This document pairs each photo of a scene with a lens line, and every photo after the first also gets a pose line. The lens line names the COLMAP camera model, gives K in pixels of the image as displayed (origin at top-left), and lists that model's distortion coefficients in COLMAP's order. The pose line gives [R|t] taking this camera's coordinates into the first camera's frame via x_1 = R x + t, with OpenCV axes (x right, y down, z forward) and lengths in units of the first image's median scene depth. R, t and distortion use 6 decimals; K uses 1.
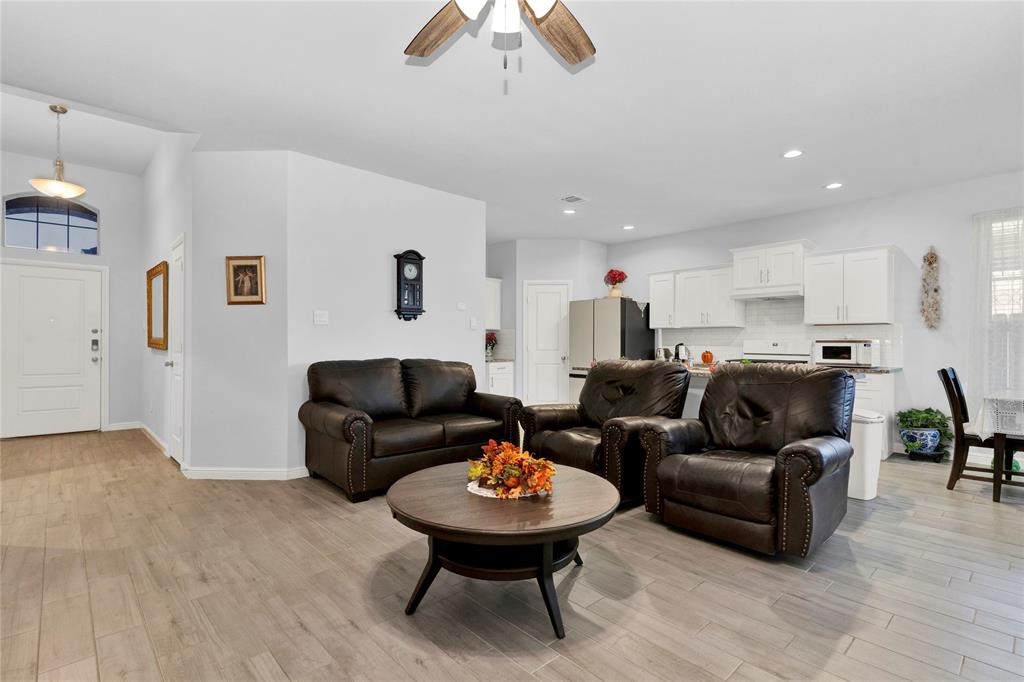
lens RADIAL K [[499.5, 0, 509.7], [0, 499.5, 342.5], [0, 0, 1]] dist [0.002341, 0.000666]
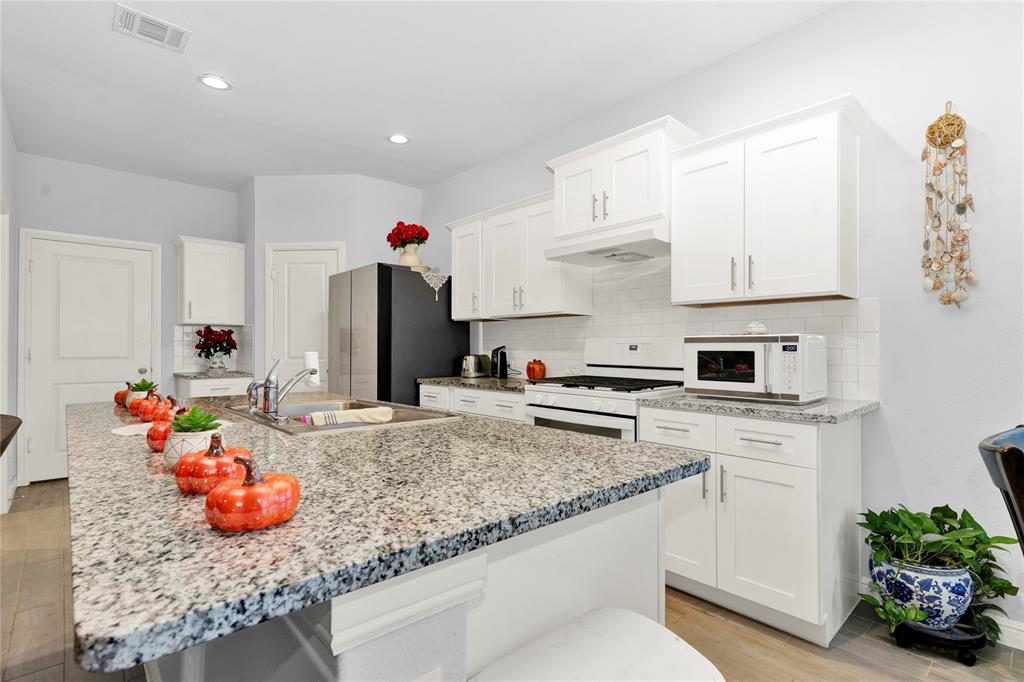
lens RADIAL K [[499.5, 0, 511.5], [0, 499.5, 346.6], [0, 0, 1]] dist [0.002341, 0.000666]
pose [[0.999990, -0.003700, -0.002401, 0.481242], [0.003701, 0.999993, 0.000275, 0.002999], [0.002400, -0.000284, 0.999997, 0.583295]]
